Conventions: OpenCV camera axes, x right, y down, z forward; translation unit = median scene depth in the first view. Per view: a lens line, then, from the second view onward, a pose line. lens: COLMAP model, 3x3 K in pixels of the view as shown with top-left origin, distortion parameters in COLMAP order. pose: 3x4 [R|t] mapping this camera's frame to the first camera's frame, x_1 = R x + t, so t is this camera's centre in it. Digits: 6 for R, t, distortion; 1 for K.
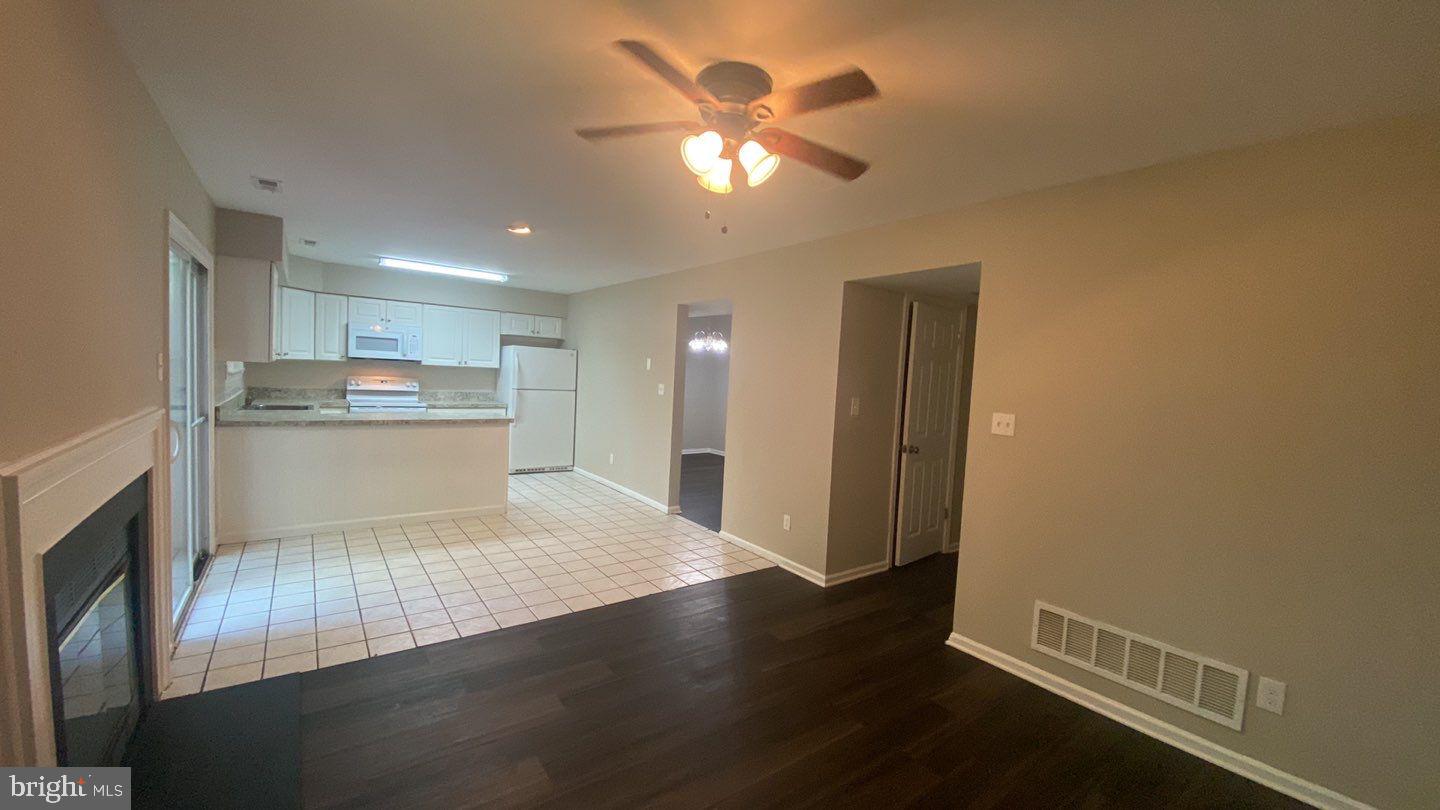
lens RADIAL K [[547.4, 0, 720.0], [0, 547.4, 405.0], [0, 0, 1]] dist [0.002329, -0.012485]
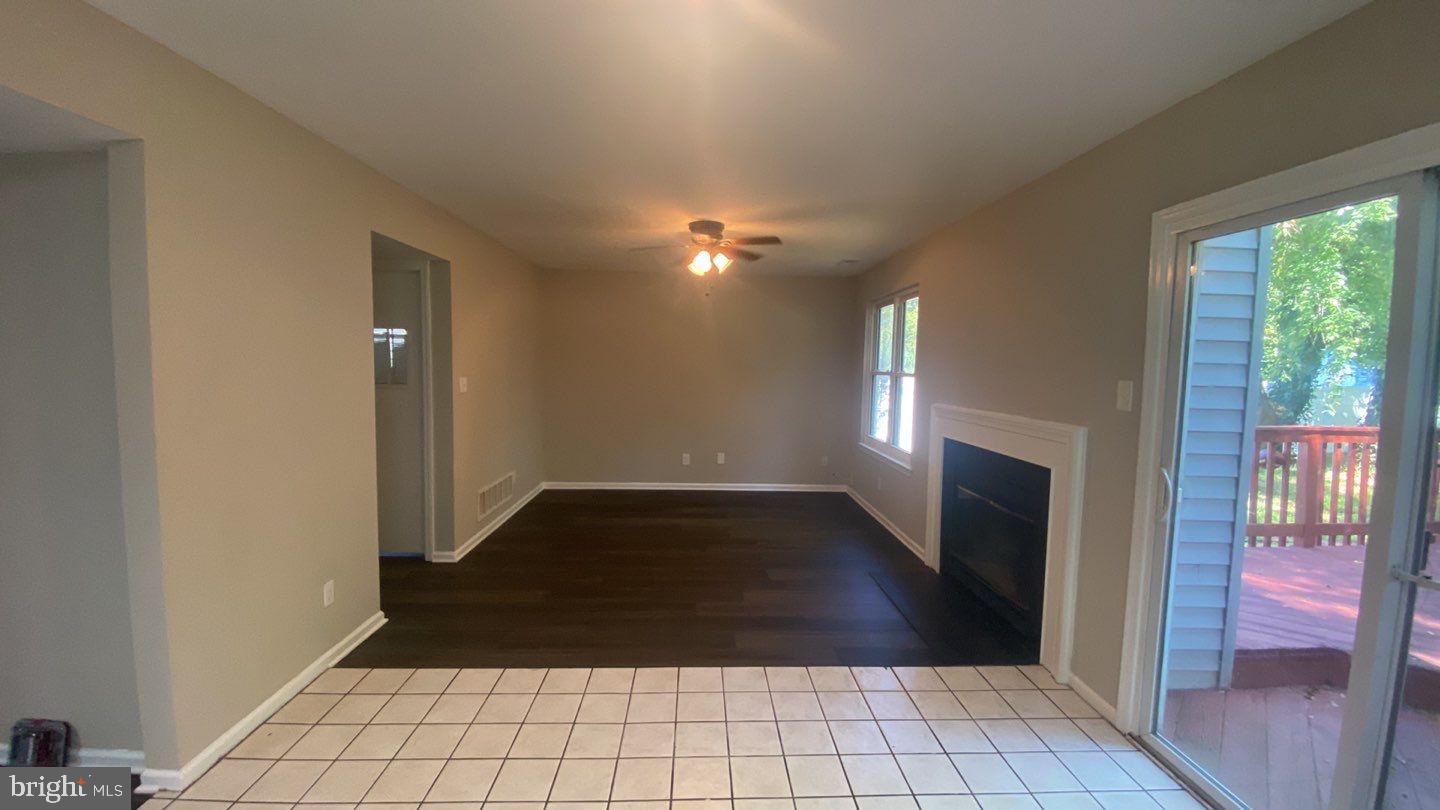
lens RADIAL K [[552.3, 0, 719.8], [0, 552.3, 402.0], [0, 0, 1]] dist [-0.000672, -0.000229]
pose [[-0.818643, -0.112264, 0.563223, -0.794864], [-0.033445, 0.988363, 0.148392, -0.148110], [-0.573328, 0.102644, -0.812871, 1.727115]]
